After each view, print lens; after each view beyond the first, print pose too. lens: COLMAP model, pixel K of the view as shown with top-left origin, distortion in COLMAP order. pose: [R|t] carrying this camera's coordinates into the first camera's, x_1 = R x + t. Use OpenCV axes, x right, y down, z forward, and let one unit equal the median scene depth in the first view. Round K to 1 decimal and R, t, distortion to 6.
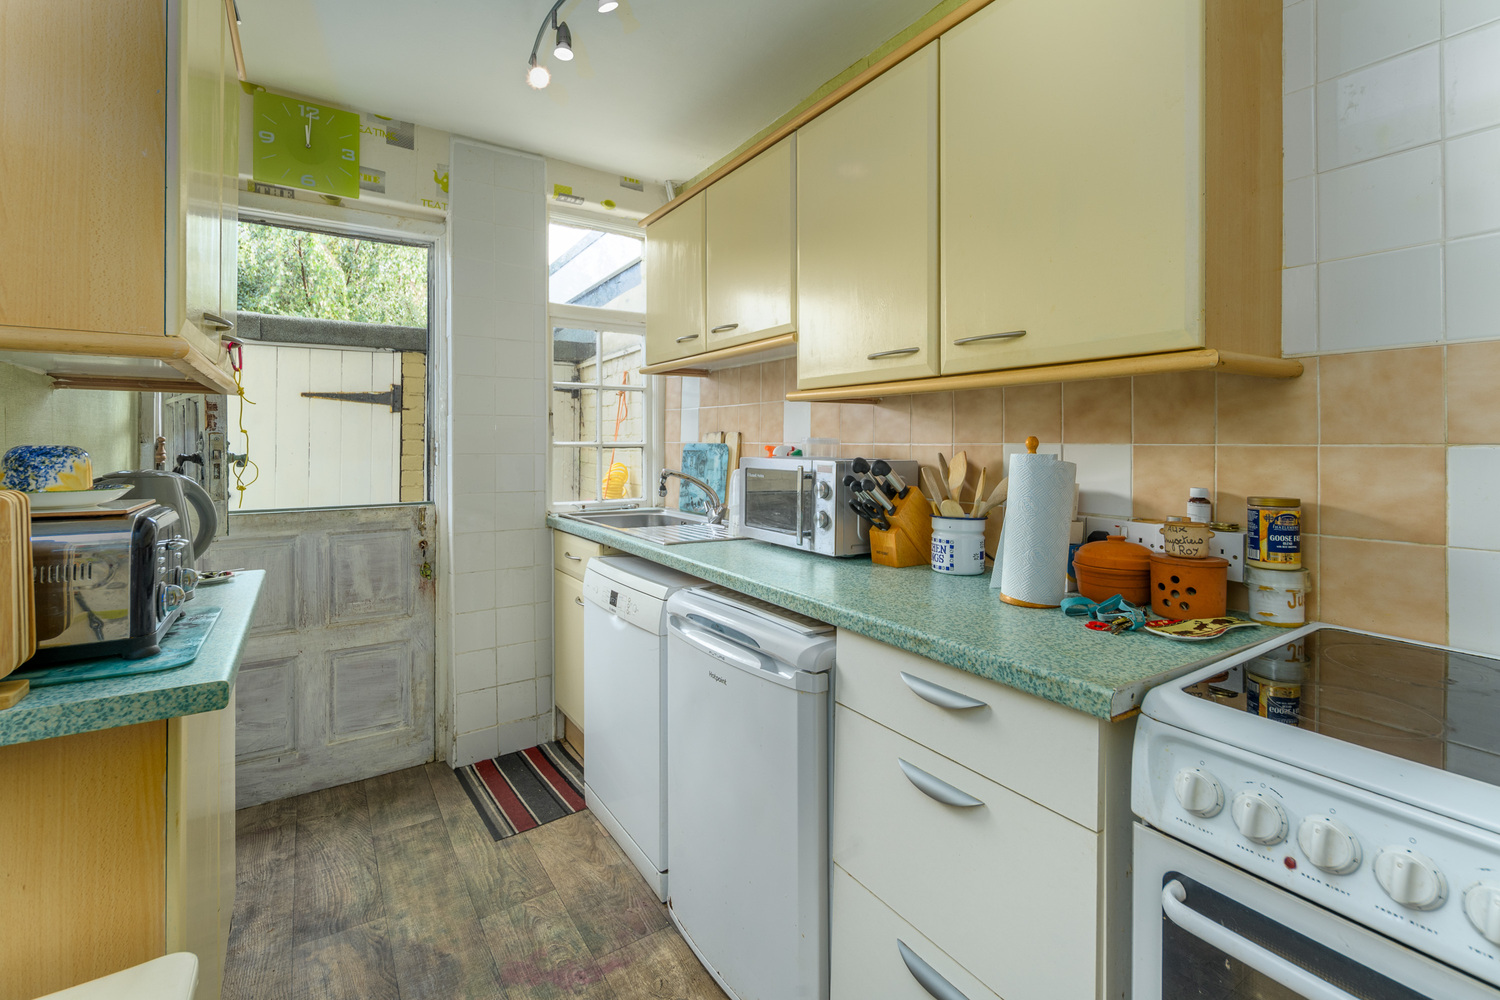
lens RADIAL K [[671.1, 0, 750.6], [0, 671.1, 444.7], [0, 0, 1]] dist [-0.000385, -0.000031]
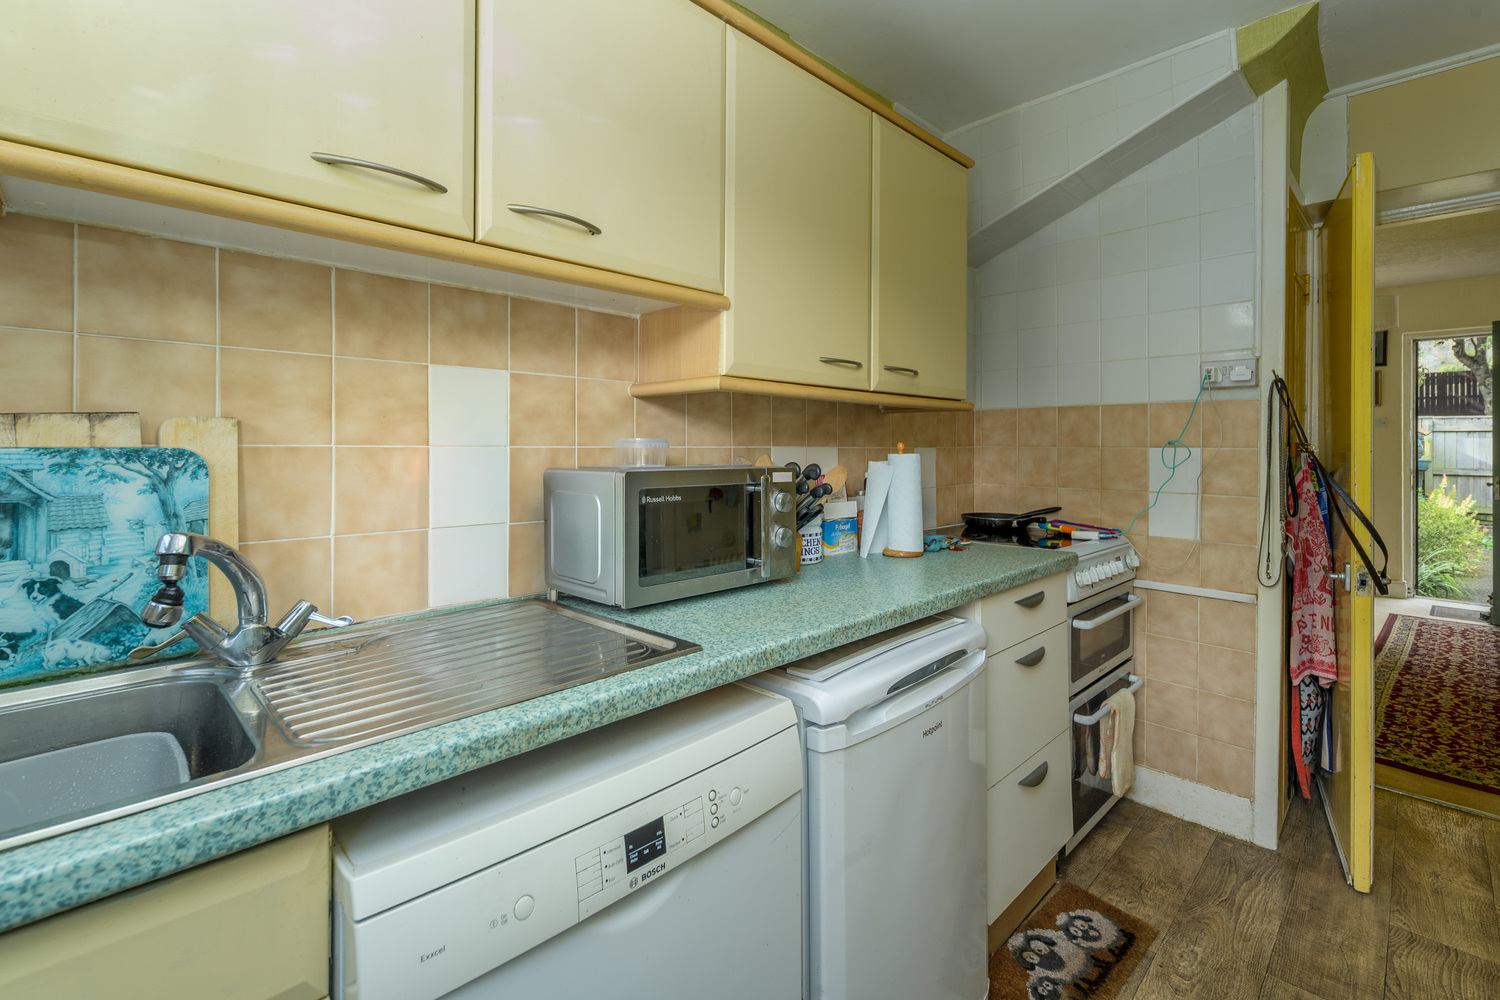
lens RADIAL K [[671.1, 0, 750.6], [0, 671.1, 444.7], [0, 0, 1]] dist [-0.000385, -0.000031]
pose [[-0.203453, 0.000213, 0.979085, -0.647766], [0.000892, 1.000000, -0.000032, -0.004346], [-0.979084, 0.000867, -0.203453, 1.101273]]
